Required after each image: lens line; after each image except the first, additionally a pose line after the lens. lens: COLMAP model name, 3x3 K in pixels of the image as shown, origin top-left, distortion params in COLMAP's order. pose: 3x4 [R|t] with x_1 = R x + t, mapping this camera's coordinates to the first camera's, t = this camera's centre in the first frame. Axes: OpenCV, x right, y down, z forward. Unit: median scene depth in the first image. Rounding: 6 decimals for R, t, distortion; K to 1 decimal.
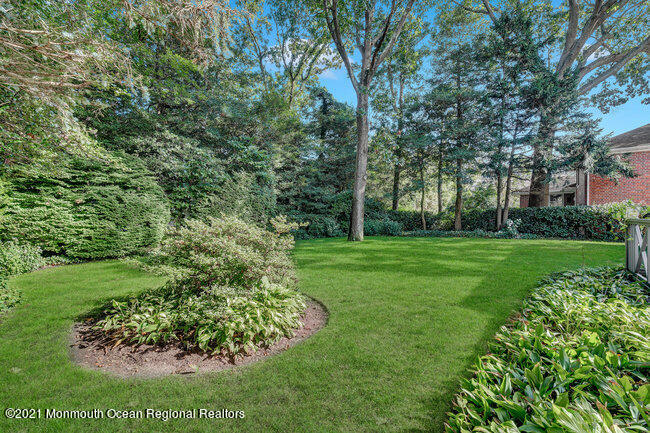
lens RADIAL K [[298.1, 0, 325.1], [0, 298.1, 215.2], [0, 0, 1]] dist [0.004092, -0.000155]
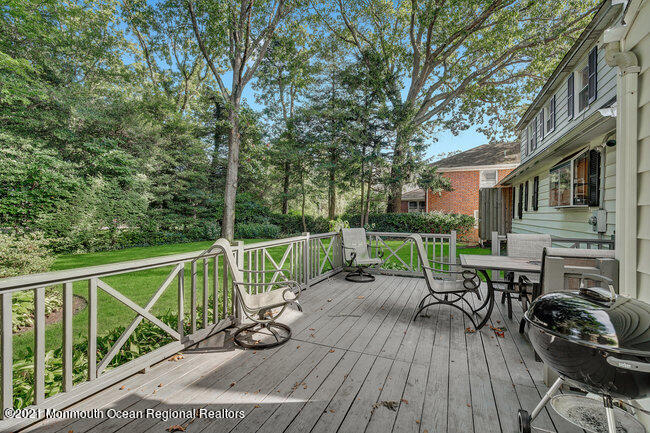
lens RADIAL K [[298.1, 0, 324.9], [0, 298.1, 217.1], [0, 0, 1]] dist [0.004092, -0.000155]
pose [[0.972112, 0.002842, 0.234500, 0.165913], [-0.004861, 0.999956, 0.008033, -0.018167], [-0.234466, -0.008949, 0.972083, -0.097950]]
